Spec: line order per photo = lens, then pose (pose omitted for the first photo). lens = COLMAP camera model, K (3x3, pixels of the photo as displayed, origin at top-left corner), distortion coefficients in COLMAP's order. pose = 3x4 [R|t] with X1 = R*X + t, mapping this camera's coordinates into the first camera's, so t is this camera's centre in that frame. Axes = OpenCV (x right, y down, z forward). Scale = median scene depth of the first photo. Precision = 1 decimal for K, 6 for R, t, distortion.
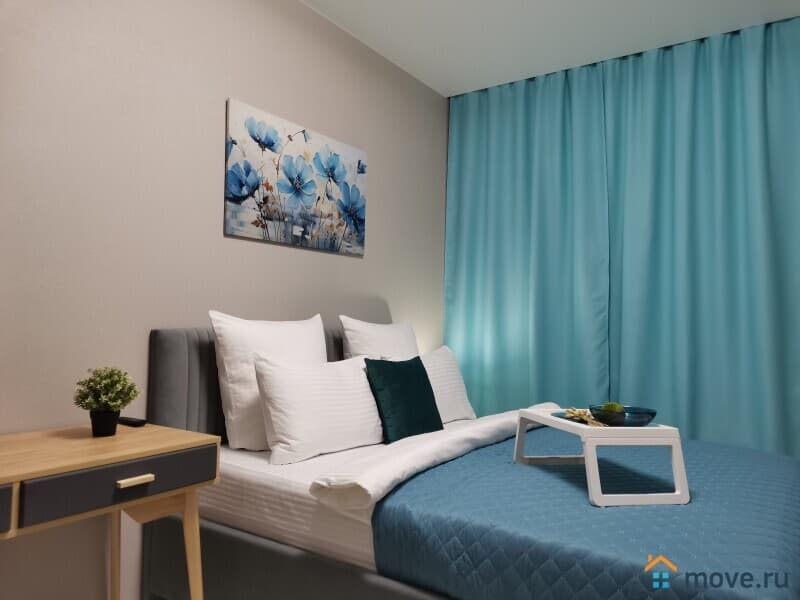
lens RADIAL K [[596.6, 0, 400.0], [0, 596.6, 300.0], [0, 0, 1]] dist [0.086012, -0.111024]
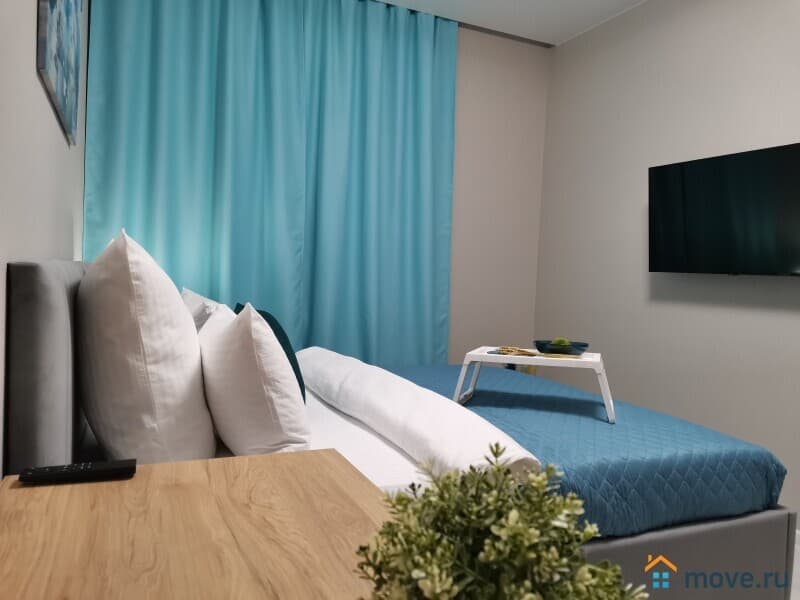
lens RADIAL K [[596.6, 0, 400.0], [0, 596.6, 300.0], [0, 0, 1]] dist [0.086012, -0.111024]
pose [[0.505389, -0.027053, 0.862467, -0.641132], [-0.070847, 0.994833, 0.072720, 0.024589], [-0.859978, -0.097855, 0.500861, 0.539554]]
